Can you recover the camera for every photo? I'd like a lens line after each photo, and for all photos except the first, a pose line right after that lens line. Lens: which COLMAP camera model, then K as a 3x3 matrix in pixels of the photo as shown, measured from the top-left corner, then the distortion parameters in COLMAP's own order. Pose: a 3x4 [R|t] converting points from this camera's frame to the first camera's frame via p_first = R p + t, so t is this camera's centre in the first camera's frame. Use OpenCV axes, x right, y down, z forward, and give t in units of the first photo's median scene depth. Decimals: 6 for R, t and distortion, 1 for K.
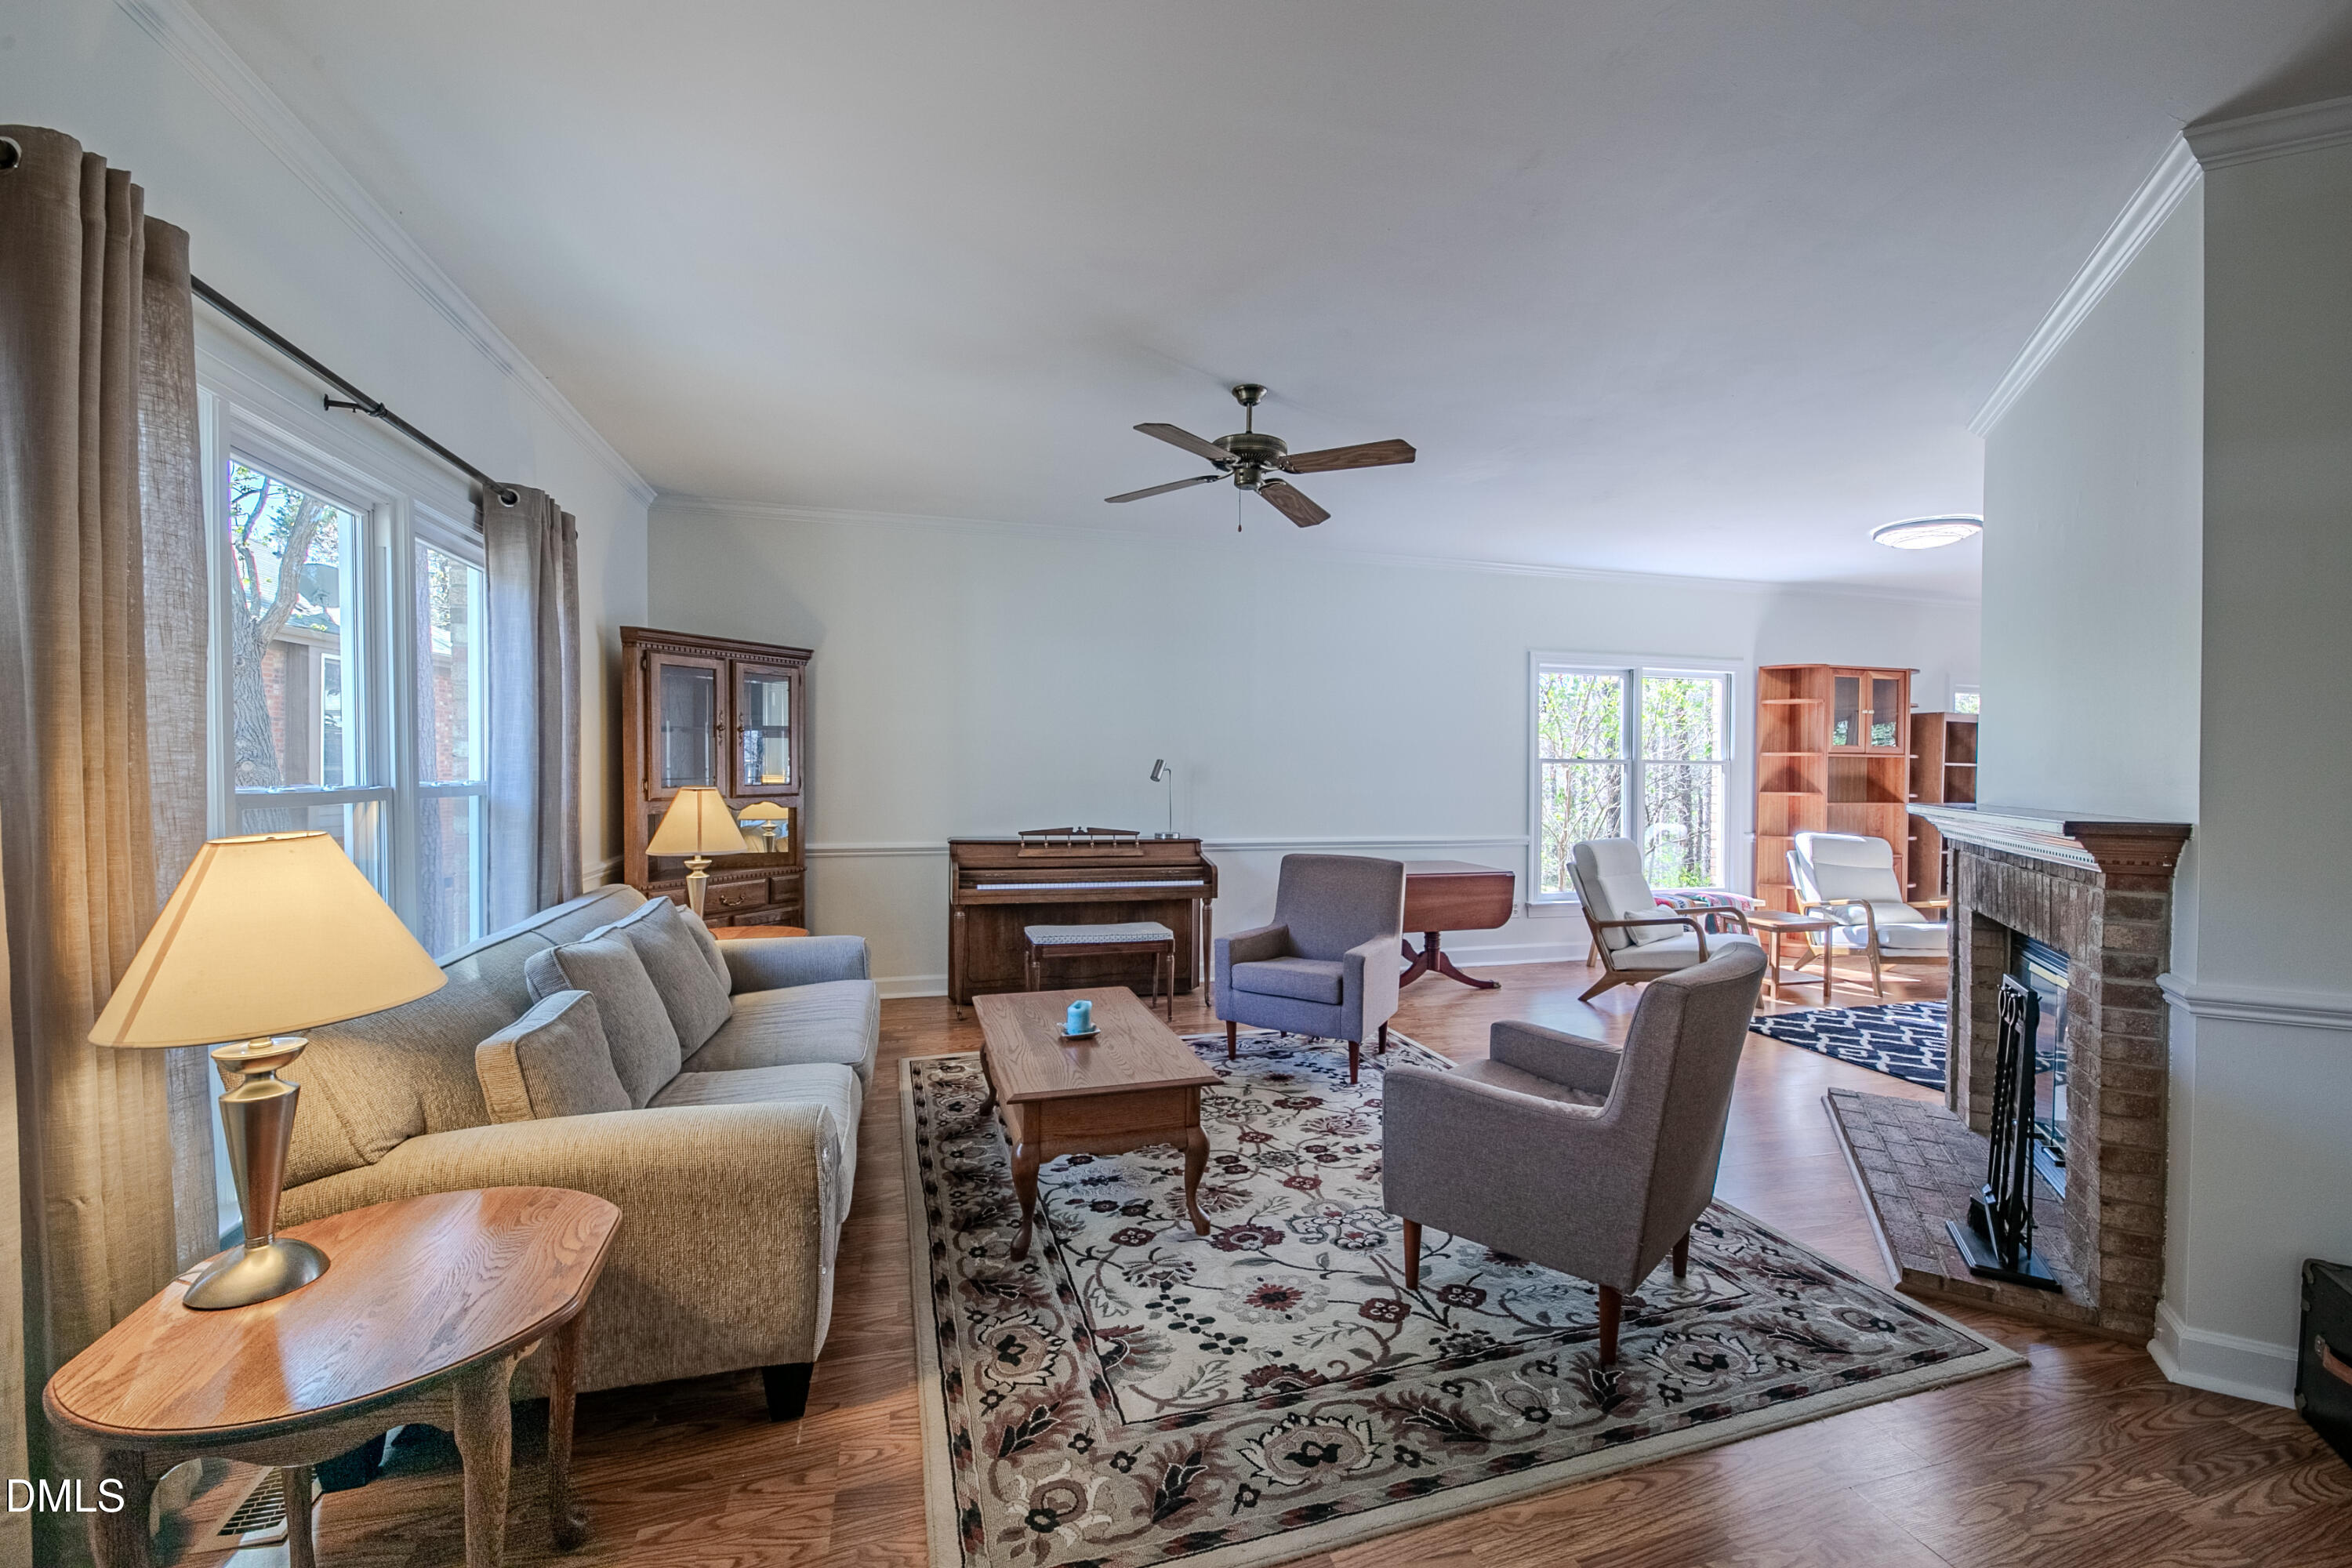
lens RADIAL K [[941.8, 0, 1178.8], [0, 941.8, 778.1], [0, 0, 1]] dist [0.016844, -0.009847]
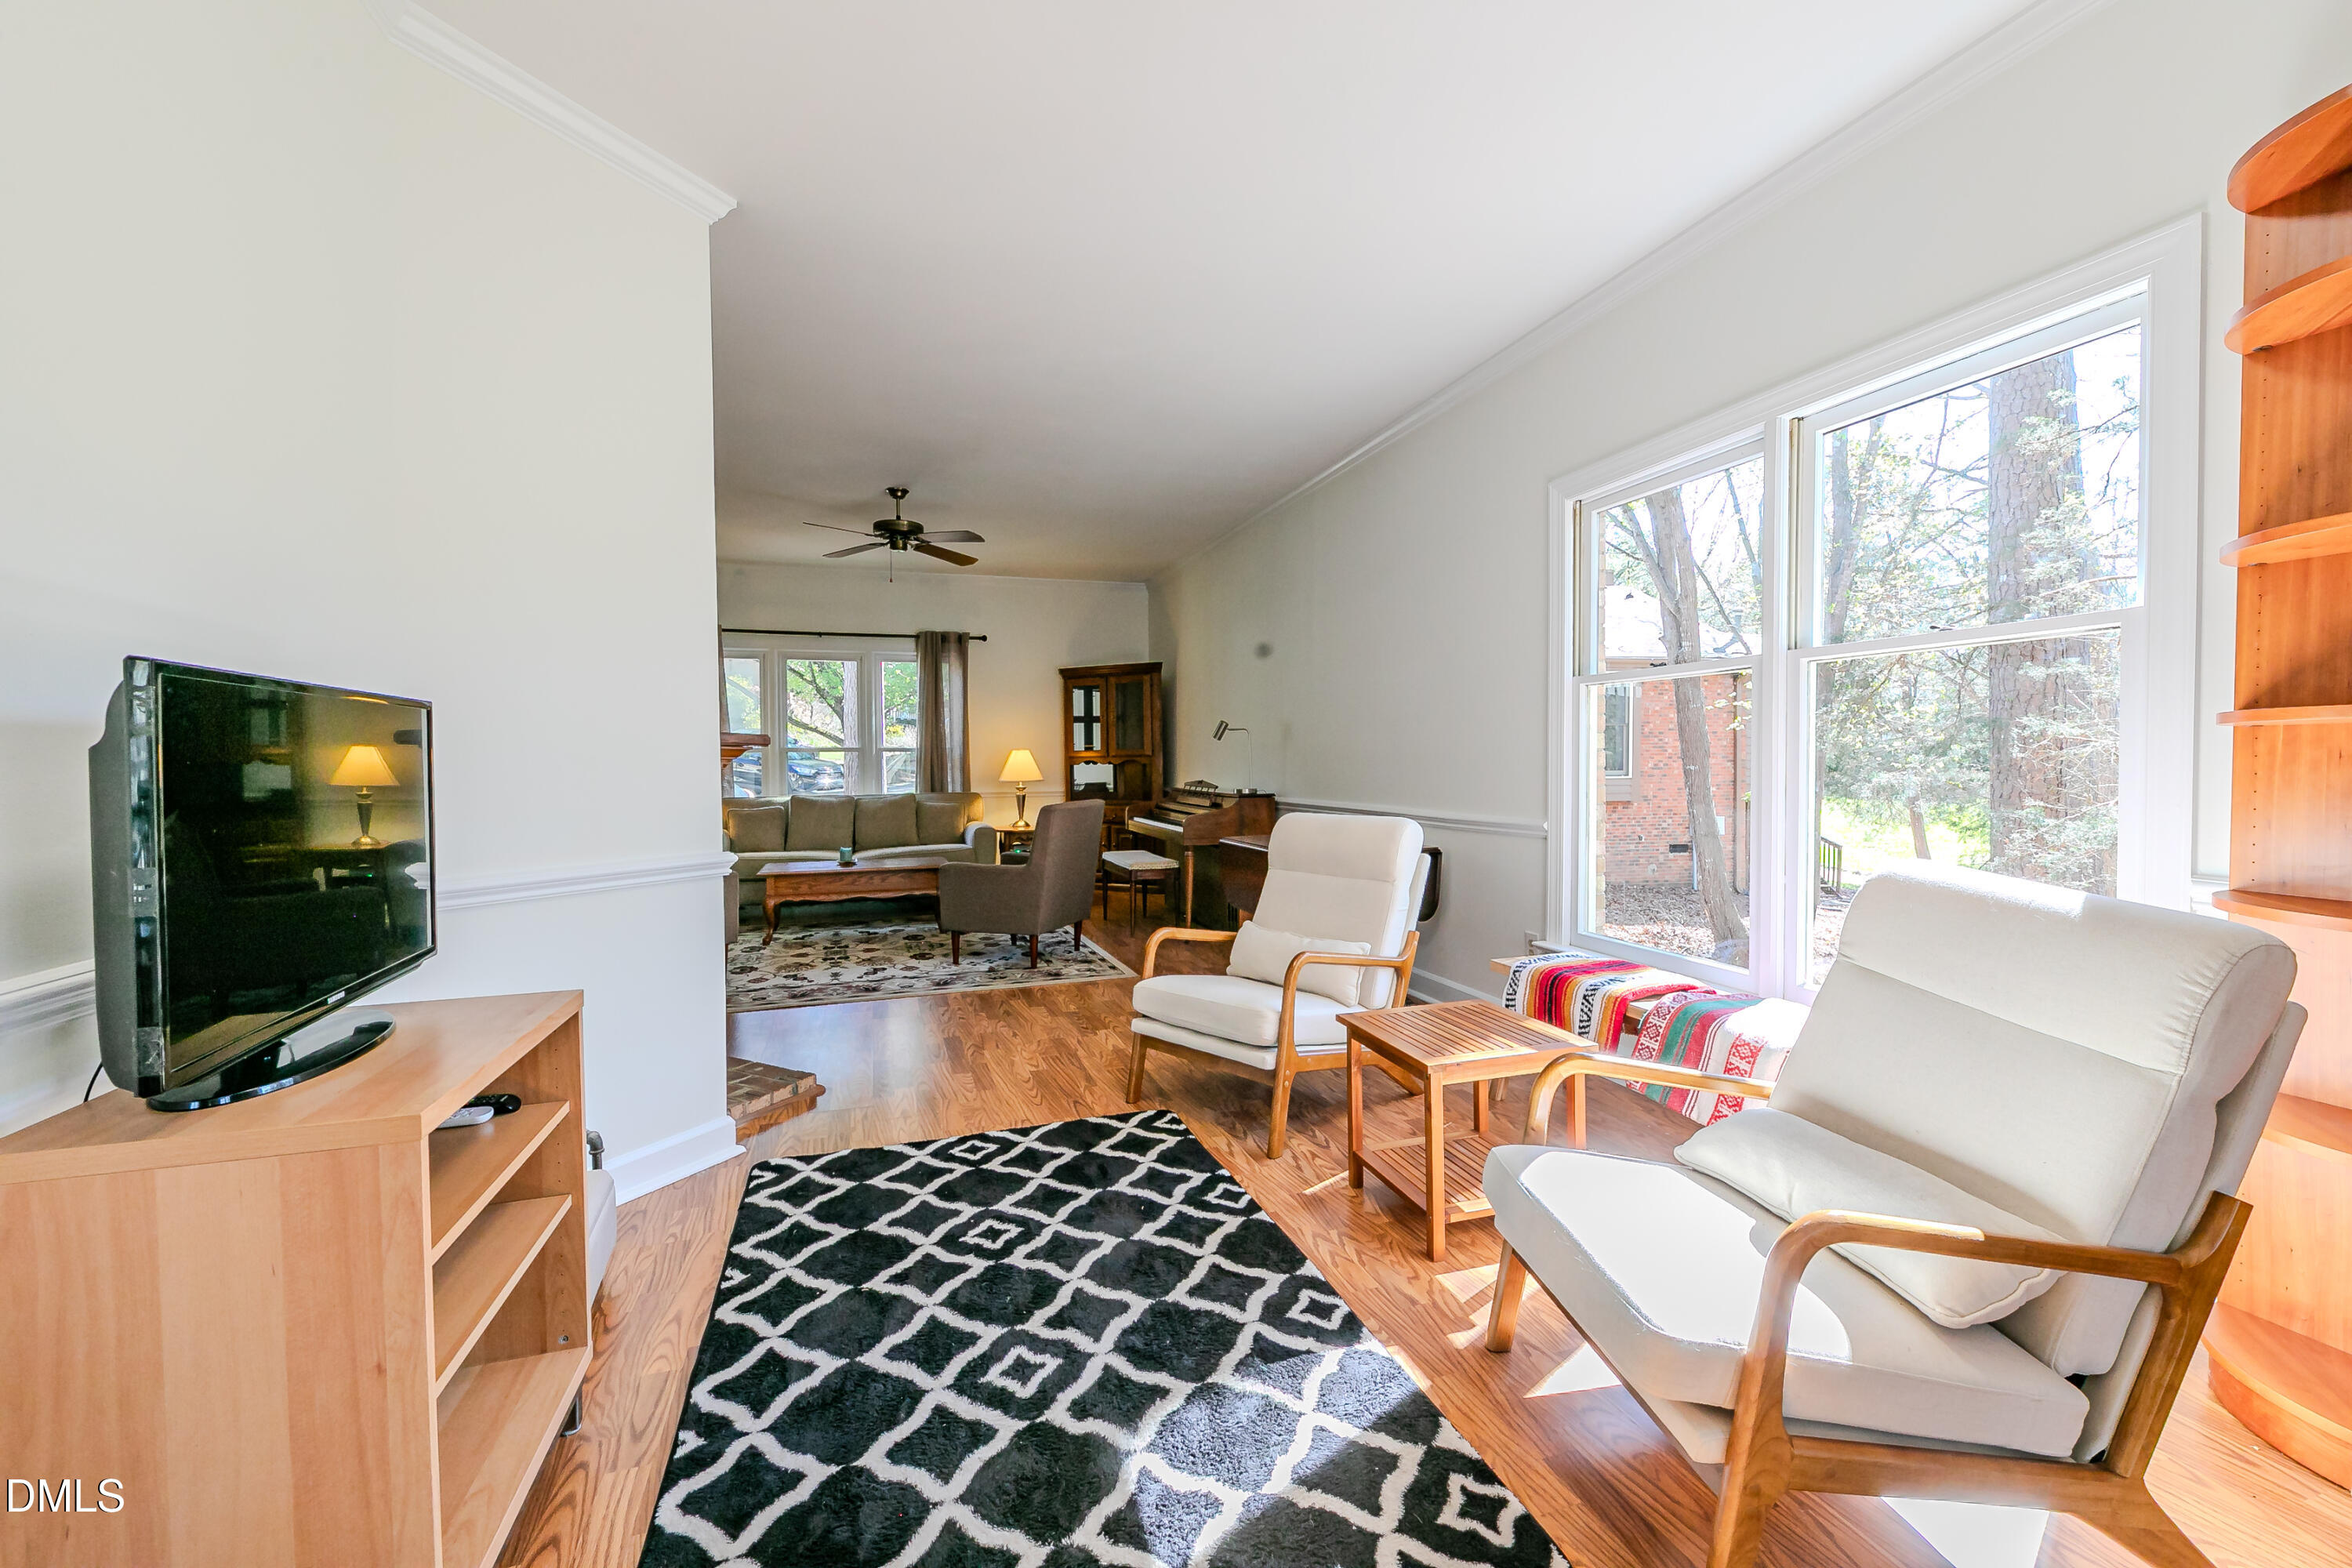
lens RADIAL K [[951.9, 0, 1163.9], [0, 951.9, 778.5], [0, 0, 1]] dist [0.000314, -0.000118]
pose [[0.011256, 0.007158, -0.999911, 1.928865], [-0.002257, 0.999972, 0.007133, 0.071216], [0.999934, 0.002177, 0.011272, 1.613632]]
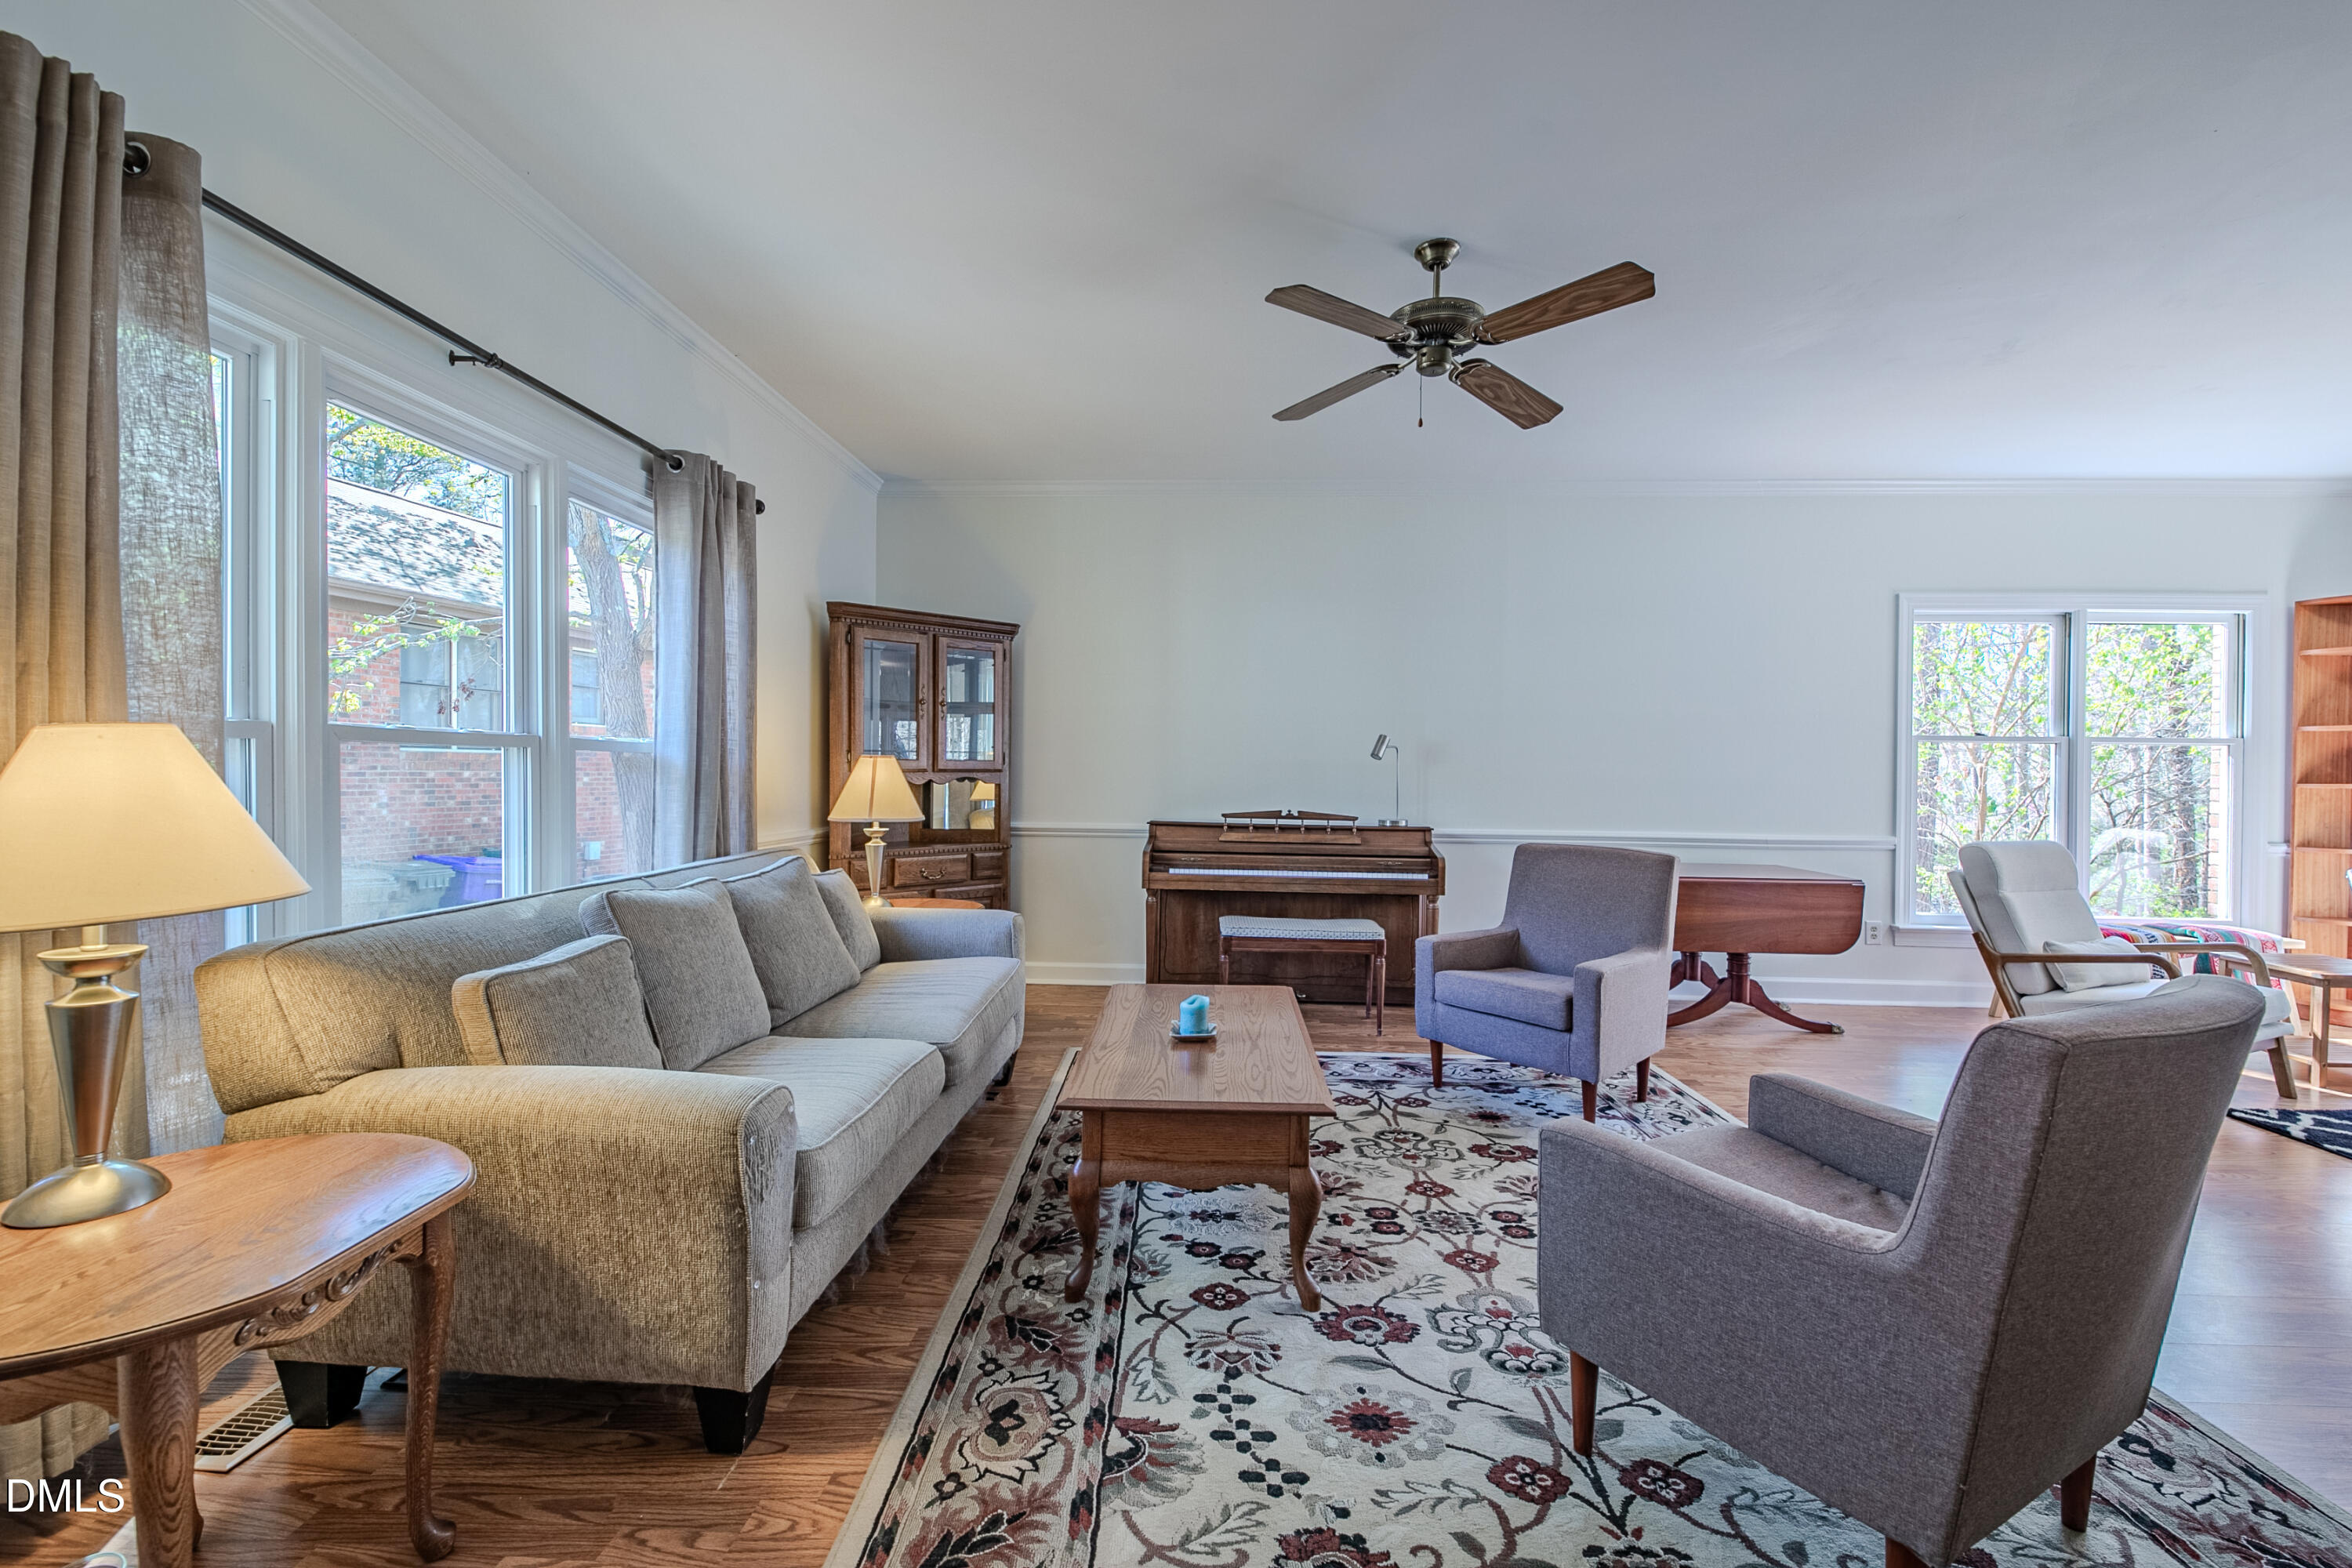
lens RADIAL K [[941.8, 0, 1178.8], [0, 941.8, 778.1], [0, 0, 1]] dist [0.016844, -0.009847]
pose [[0.947444, 0.005569, -0.319872, 0.144141], [-0.007930, 0.999950, -0.006078, 0.048550], [0.319823, 0.008295, 0.947441, 0.200696]]
